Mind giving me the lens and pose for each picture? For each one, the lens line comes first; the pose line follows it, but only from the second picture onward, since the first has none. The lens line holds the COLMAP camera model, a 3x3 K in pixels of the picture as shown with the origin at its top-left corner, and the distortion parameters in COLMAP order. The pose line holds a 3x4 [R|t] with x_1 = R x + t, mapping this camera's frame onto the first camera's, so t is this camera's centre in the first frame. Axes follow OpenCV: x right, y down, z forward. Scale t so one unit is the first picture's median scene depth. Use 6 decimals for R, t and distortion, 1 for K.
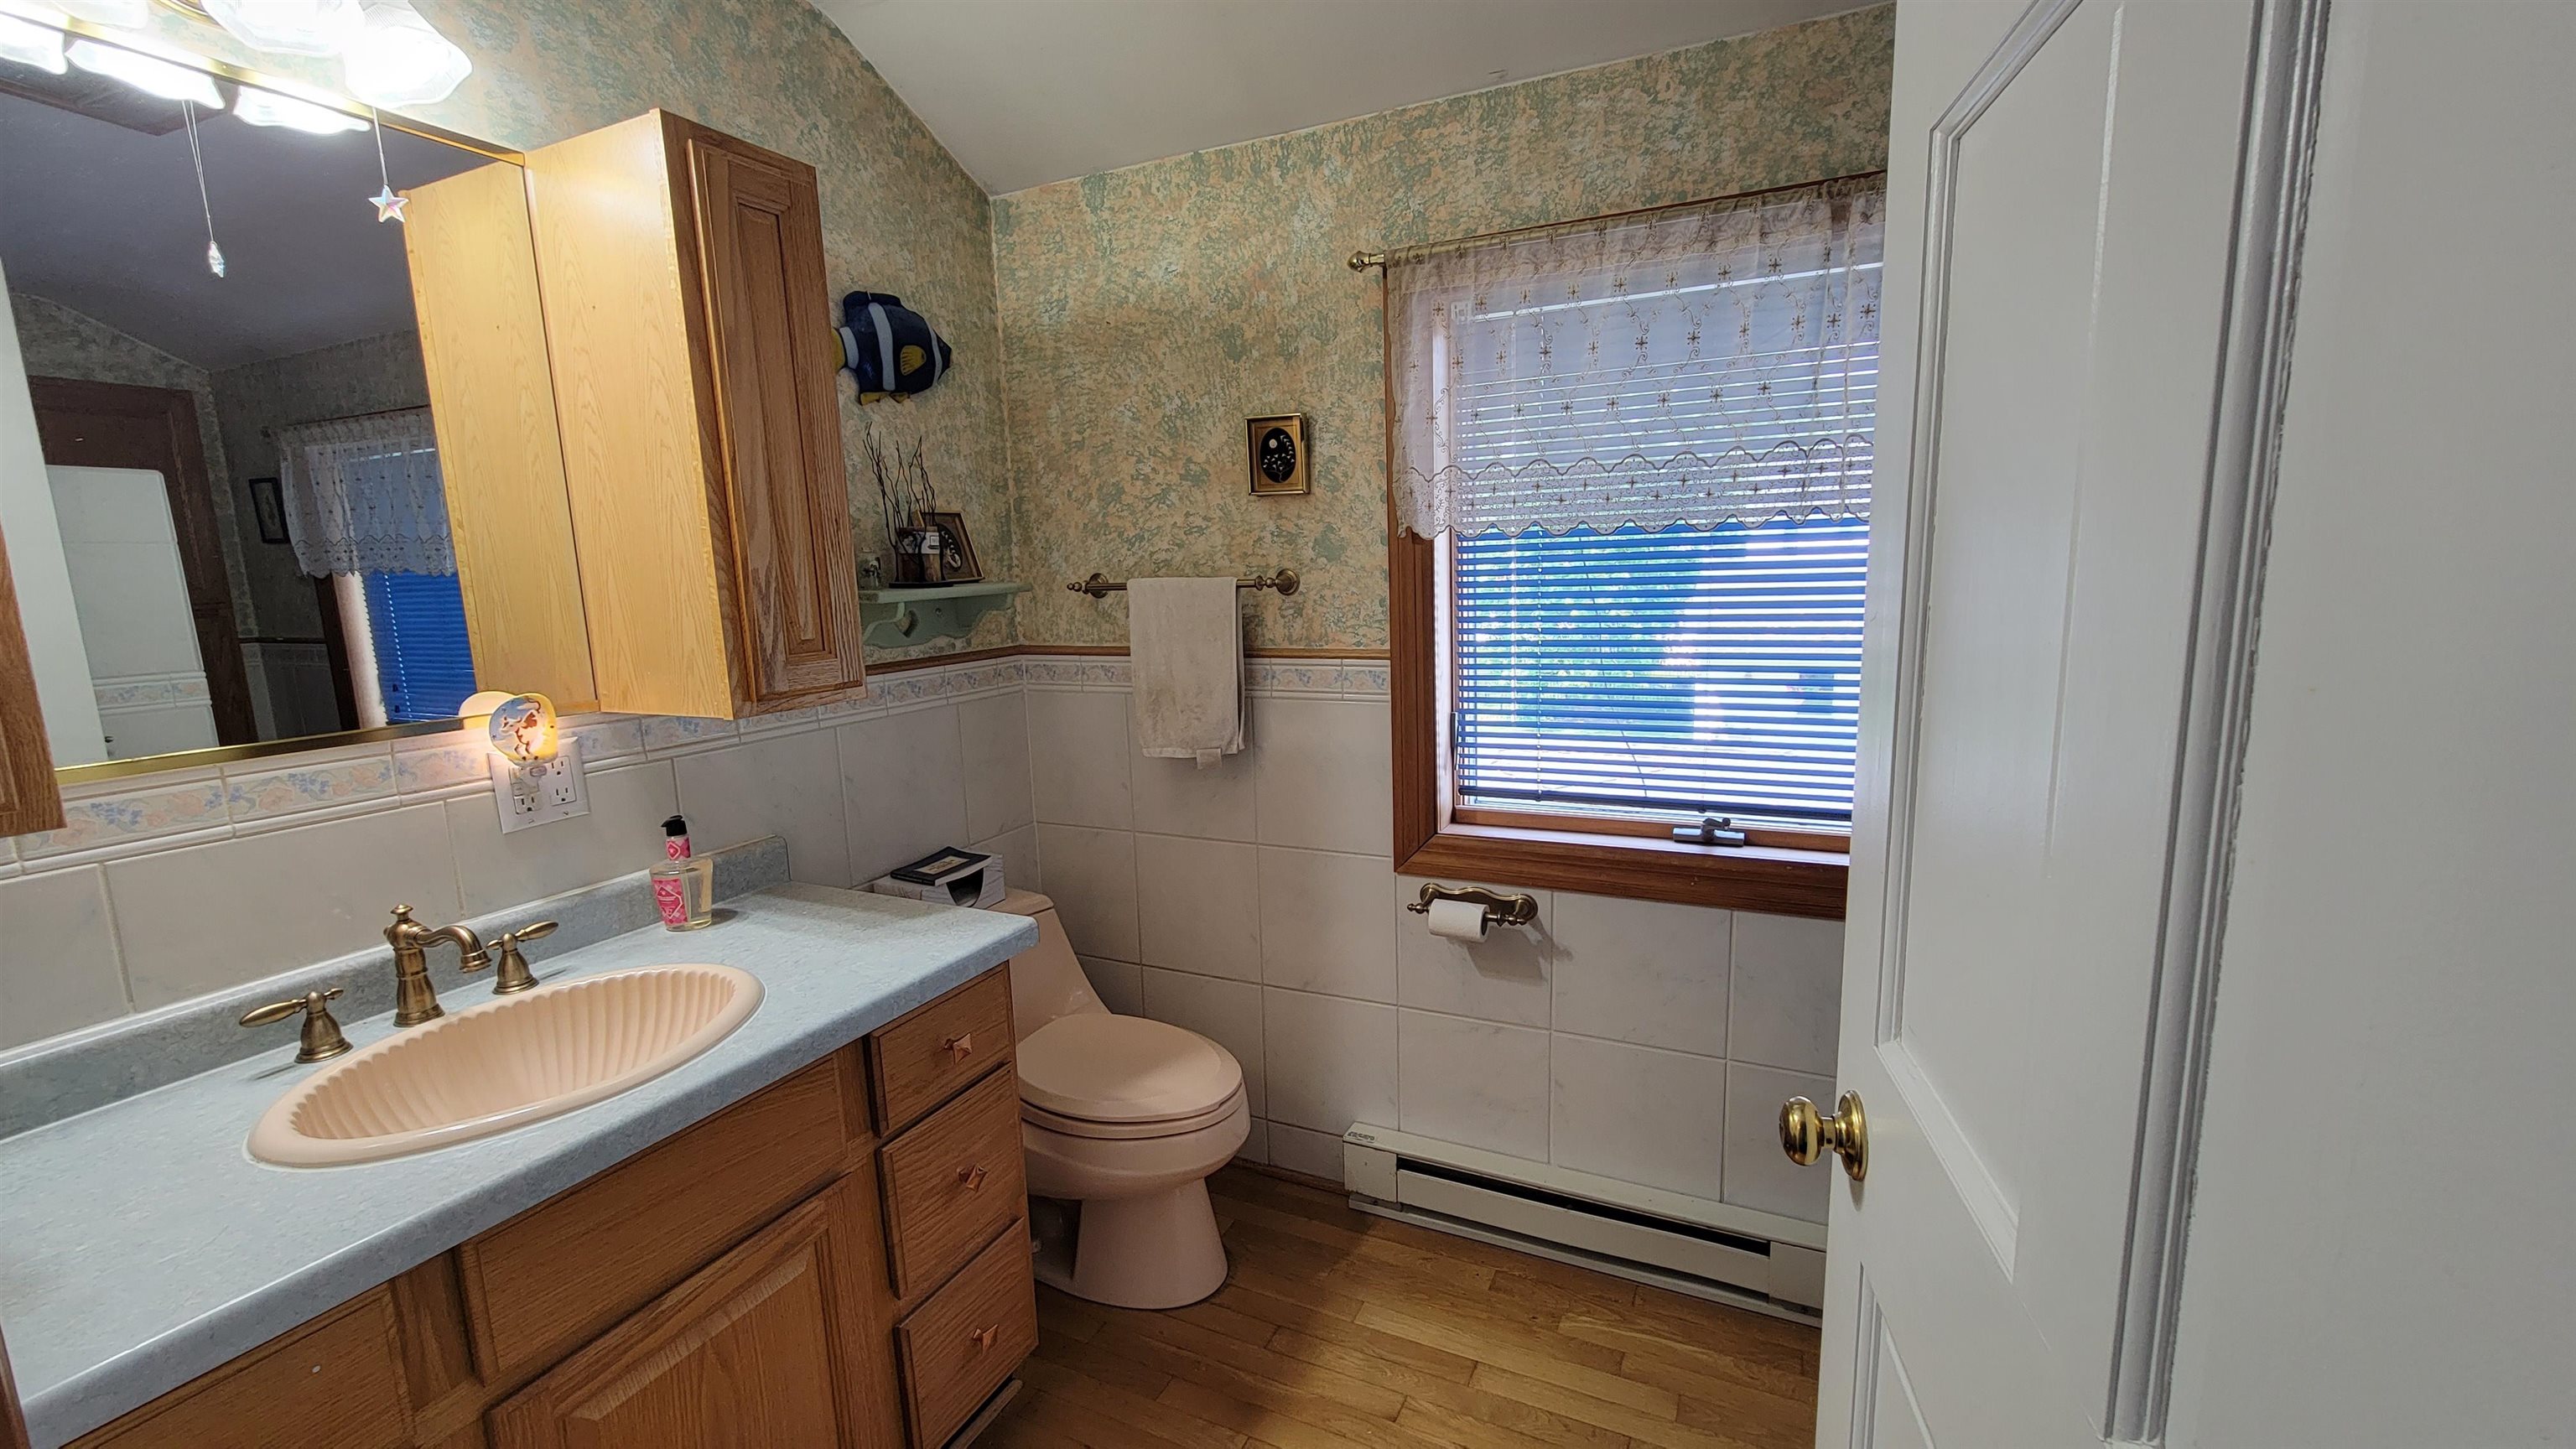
lens RADIAL K [[1055.7, 0, 1291.4], [0, 1055.7, 724.1], [0, 0, 1]] dist [-0.002018, 0.000640]
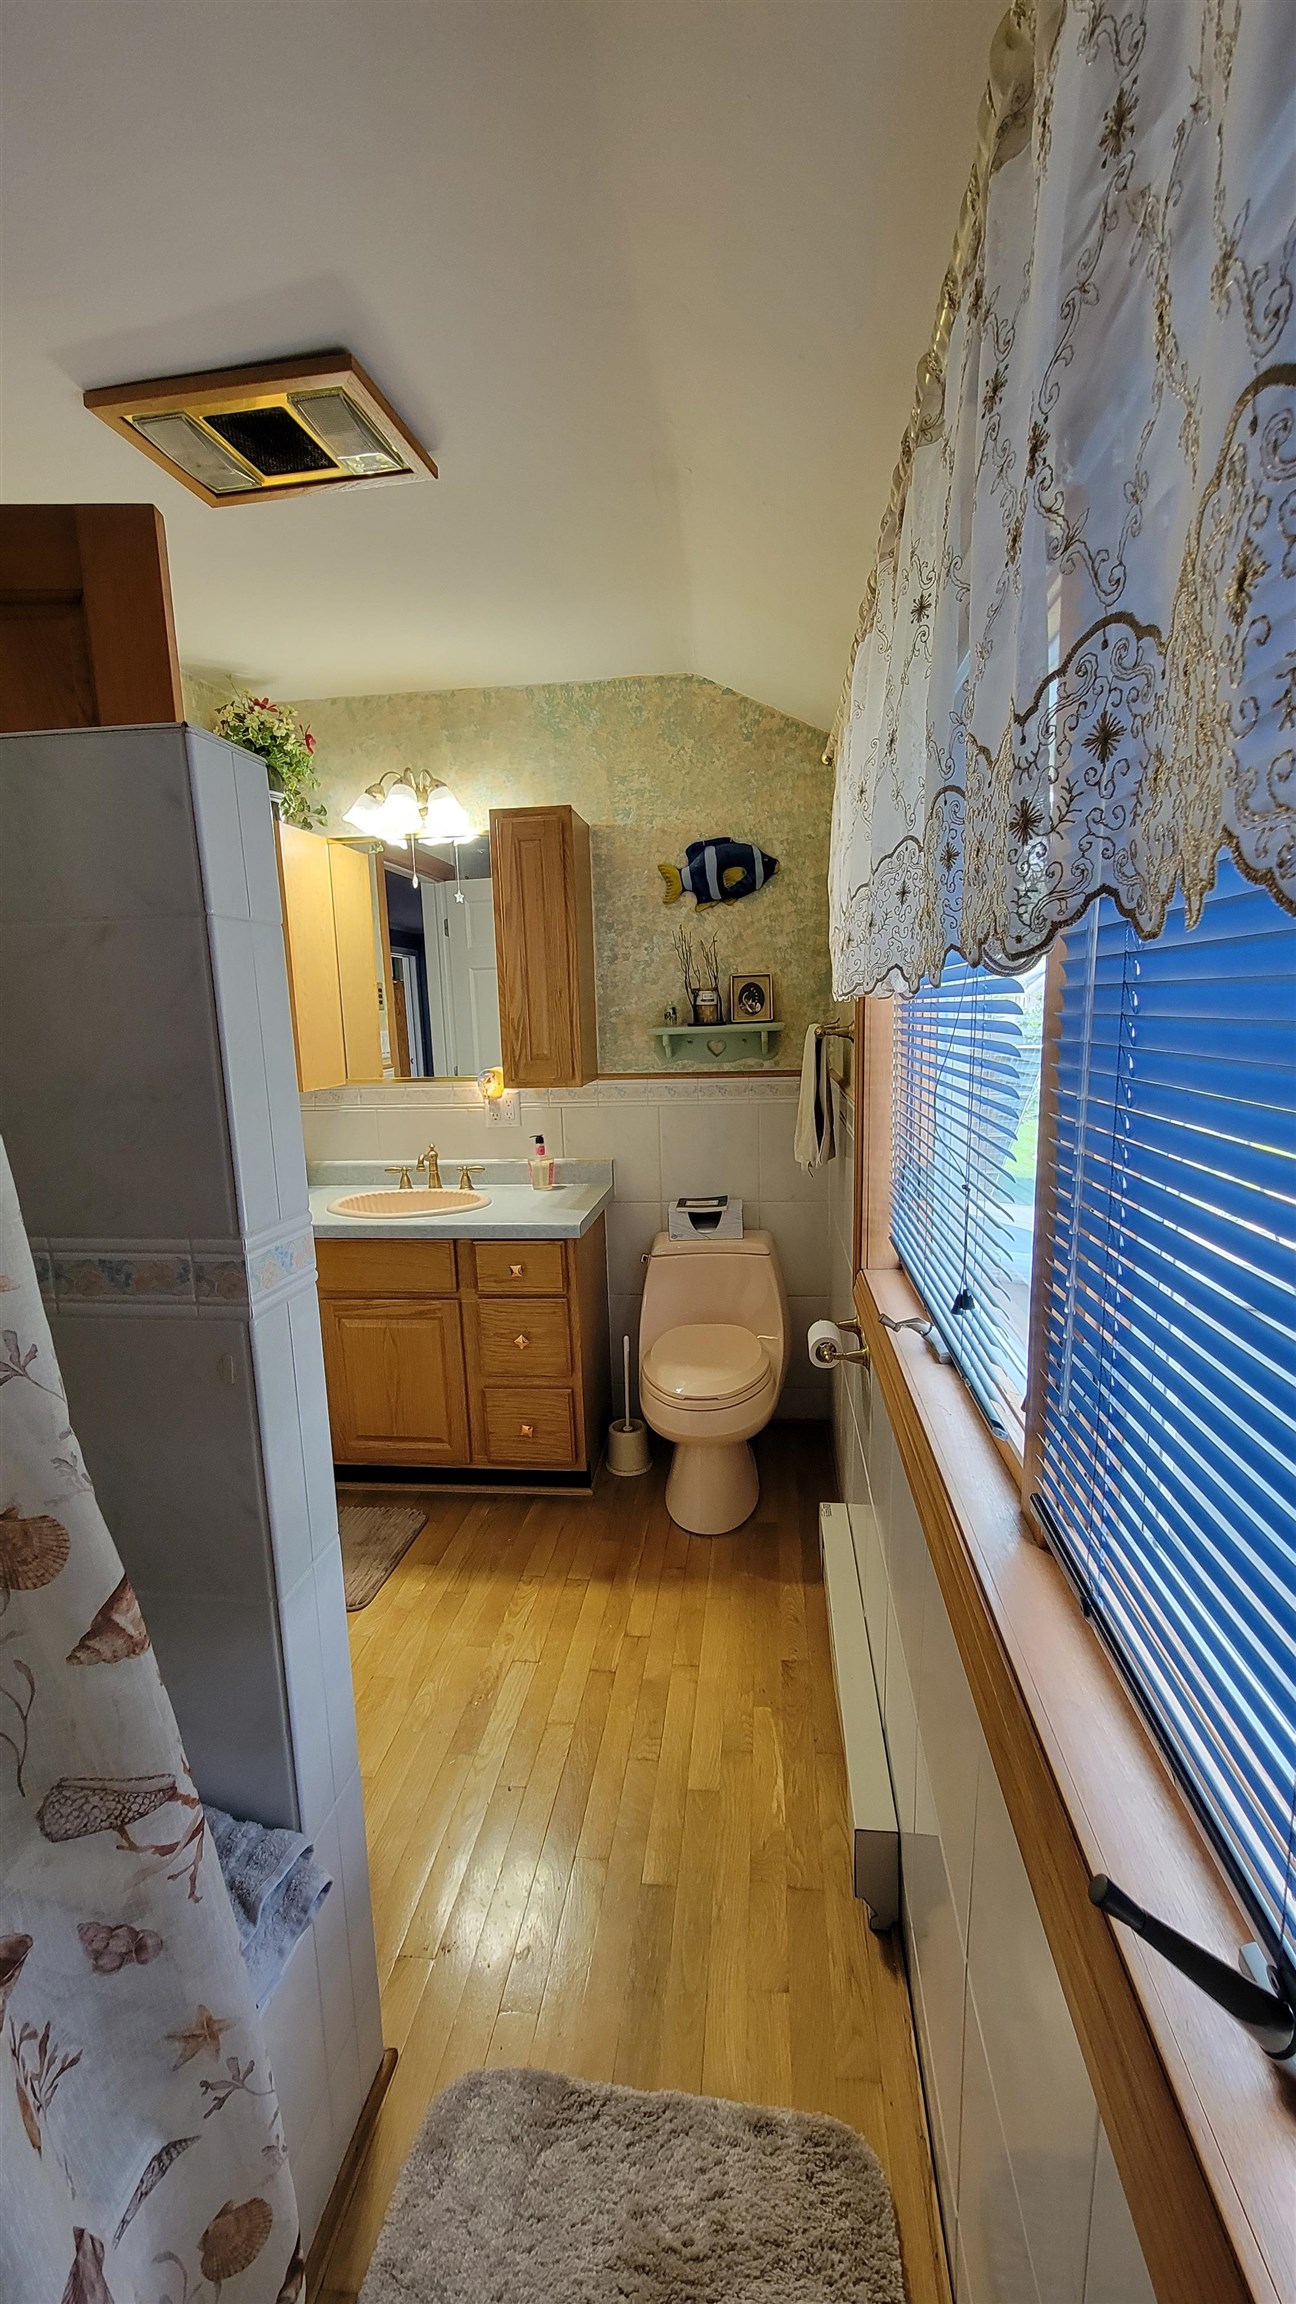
lens RADIAL K [[944.2, 0, 646.0], [0, 944.2, 1165.8], [0, 0, 1]] dist [-0.002018, 0.000640]
pose [[0.303147, 0.176103, -0.936530, 0.978828], [-0.125630, 0.981584, 0.143910, -0.116247], [0.944626, 0.074030, 0.319688, 0.481244]]
